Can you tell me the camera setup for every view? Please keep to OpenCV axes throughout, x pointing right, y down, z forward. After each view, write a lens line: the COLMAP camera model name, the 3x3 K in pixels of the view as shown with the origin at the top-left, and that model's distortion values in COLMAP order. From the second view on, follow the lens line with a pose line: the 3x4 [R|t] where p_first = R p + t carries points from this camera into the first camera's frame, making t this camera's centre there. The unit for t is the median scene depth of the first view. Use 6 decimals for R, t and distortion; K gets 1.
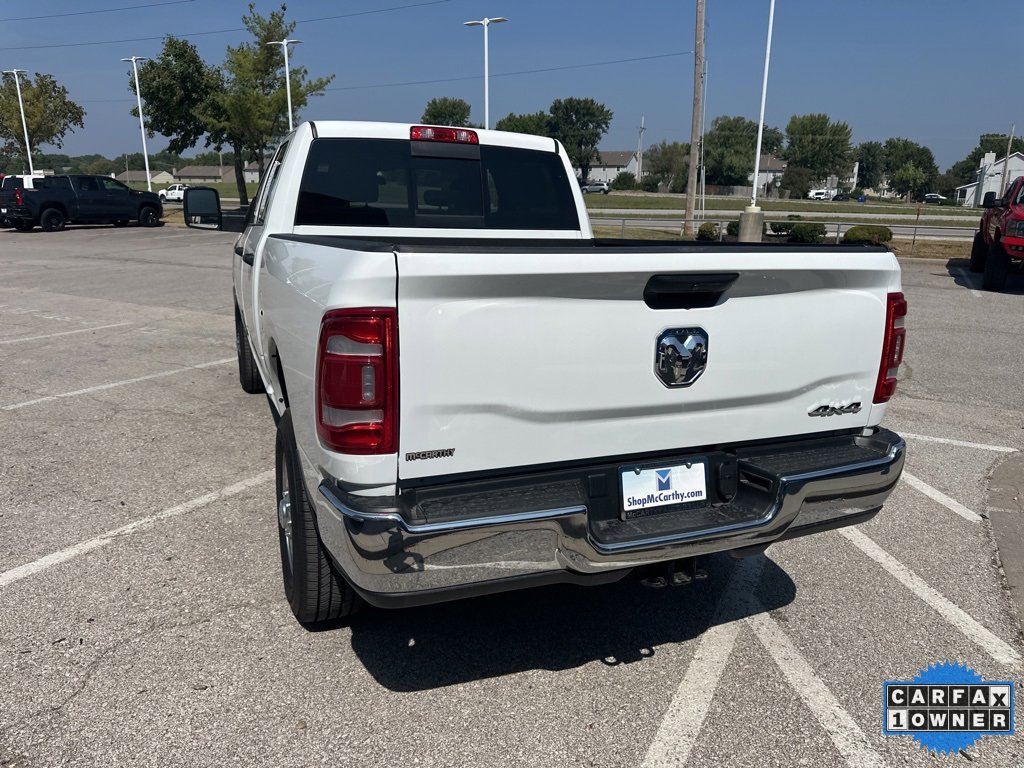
lens RADIAL K [[721.4, 0, 509.4], [0, 721.4, 385.1], [0, 0, 1]] dist [0.039500, -0.051564]
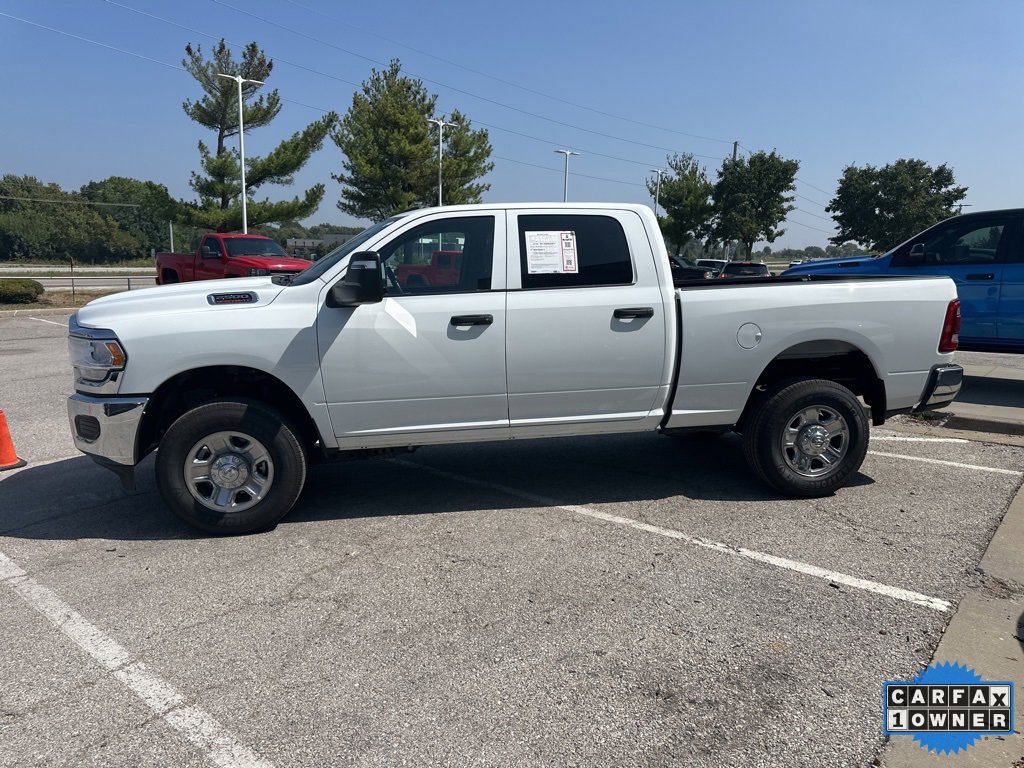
lens RADIAL K [[720.0, 0, 512.0], [0, 720.0, 384.0], [0, 0, 1]] dist [0.071353, -0.102063]
pose [[0.214353, -0.179401, 0.960140, -1.737361], [0.242221, 0.962047, 0.125681, -0.287180], [-0.946246, 0.205626, 0.249672, 1.013060]]
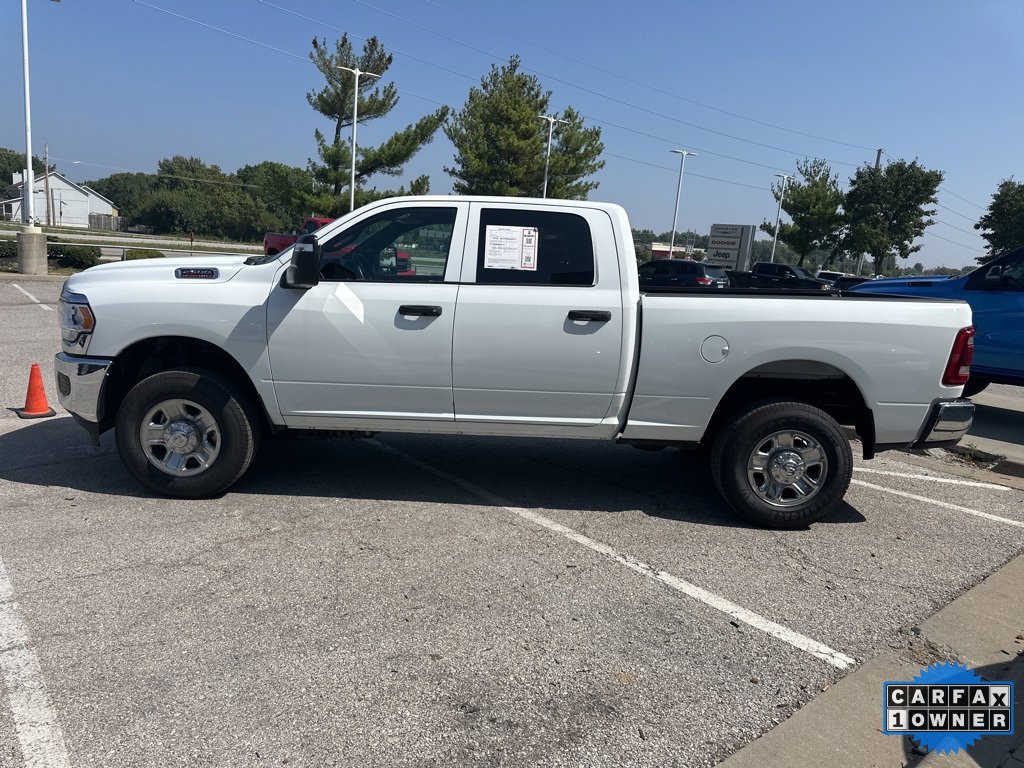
lens RADIAL K [[720.8, 0, 513.3], [0, 720.8, 378.6], [0, 0, 1]] dist [0.069838, -0.093990]
pose [[0.378075, -0.149707, 0.913590, -1.627806], [0.174738, 0.980640, 0.088381, -0.218922], [-0.909135, 0.126224, 0.396915, 0.735063]]
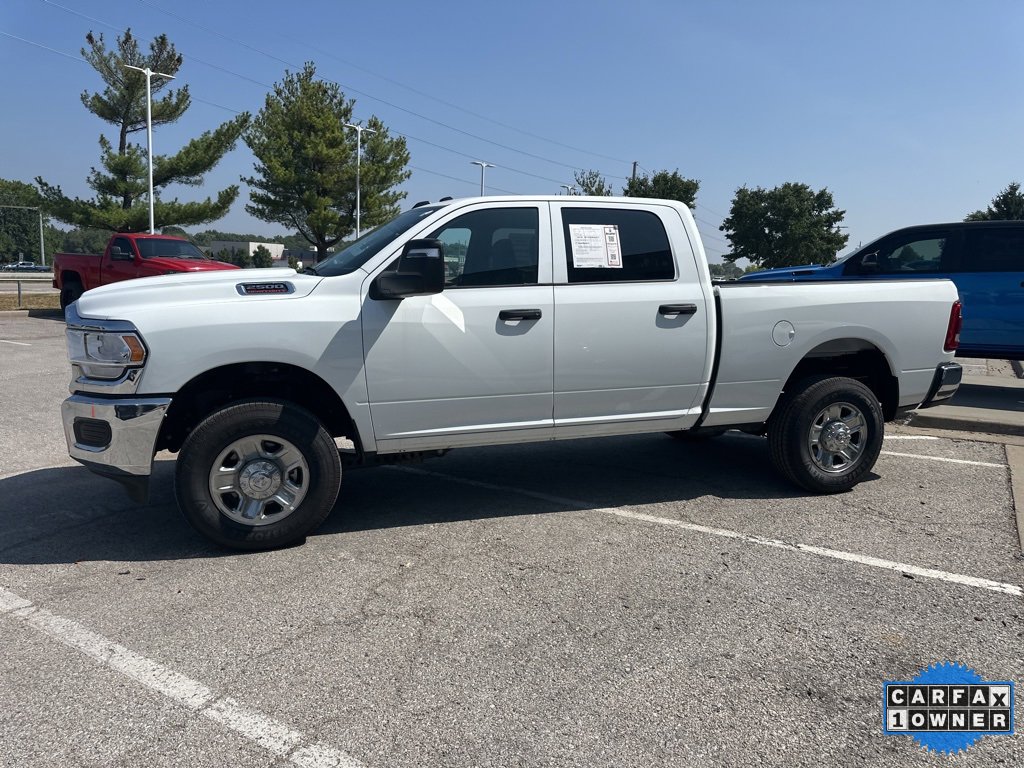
lens RADIAL K [[720.9, 0, 513.0], [0, 720.9, 378.8], [0, 0, 1]] dist [0.043575, -0.054322]
pose [[0.074187, -0.156964, 0.984814, -1.721623], [0.229605, 0.963693, 0.136301, -0.317052], [-0.970452, 0.216006, 0.107533, 1.280708]]
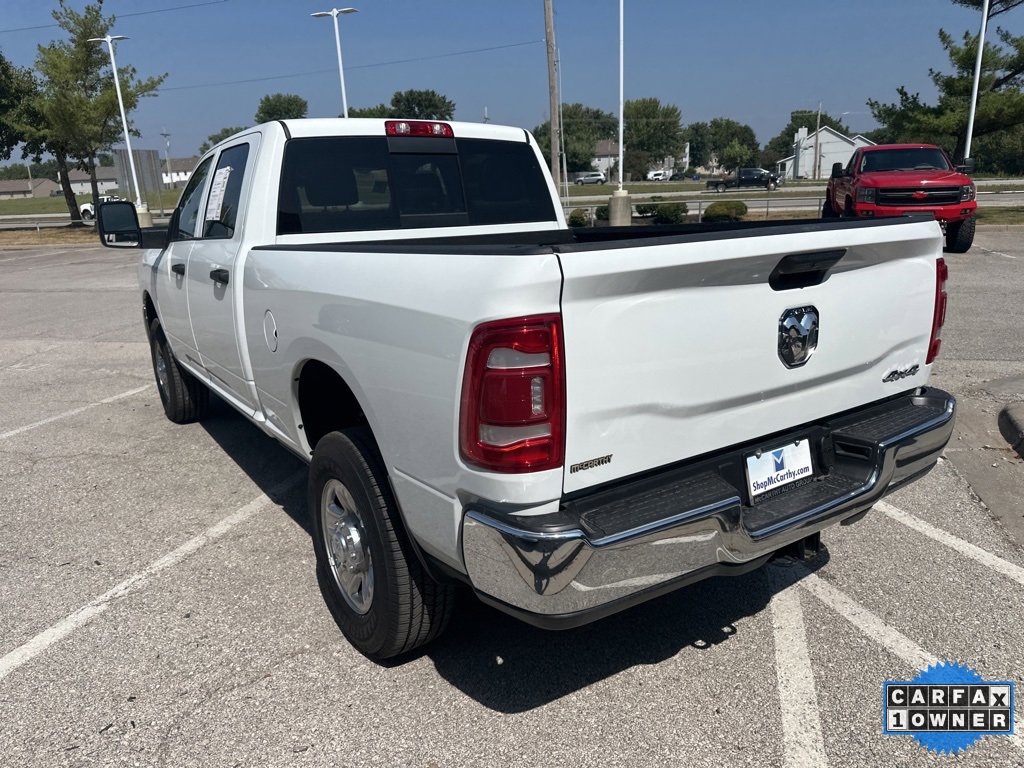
lens RADIAL K [[721.6, 0, 509.4], [0, 721.6, 396.7], [0, 0, 1]] dist [0.034771, -0.041804]
pose [[0.978082, -0.108460, 0.177743, -0.200939], [0.104233, 0.994006, 0.032977, -0.017908], [-0.180254, -0.013728, 0.983524, 0.045529]]
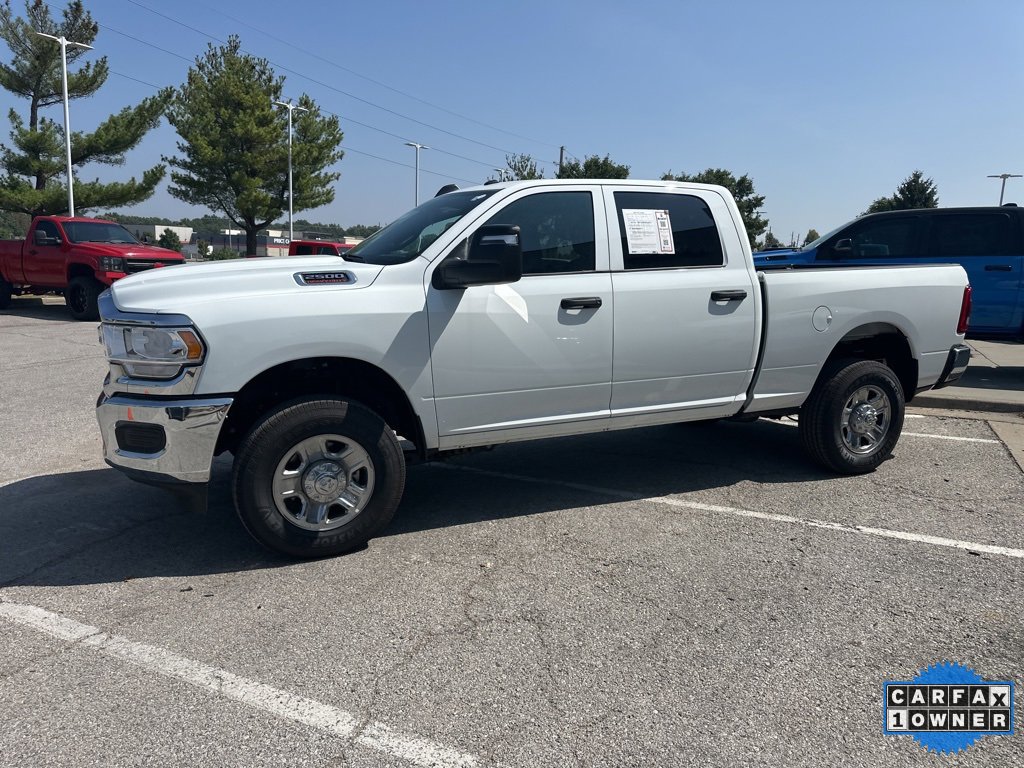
lens RADIAL K [[719.6, 0, 512.0], [0, 719.6, 384.0], [0, 0, 1]] dist [0.036433, -0.038454]
pose [[-0.033724, -0.185291, 0.982105, -1.682953], [0.231357, 0.954525, 0.188032, -0.374092], [-0.972284, 0.233558, 0.010678, 1.505717]]
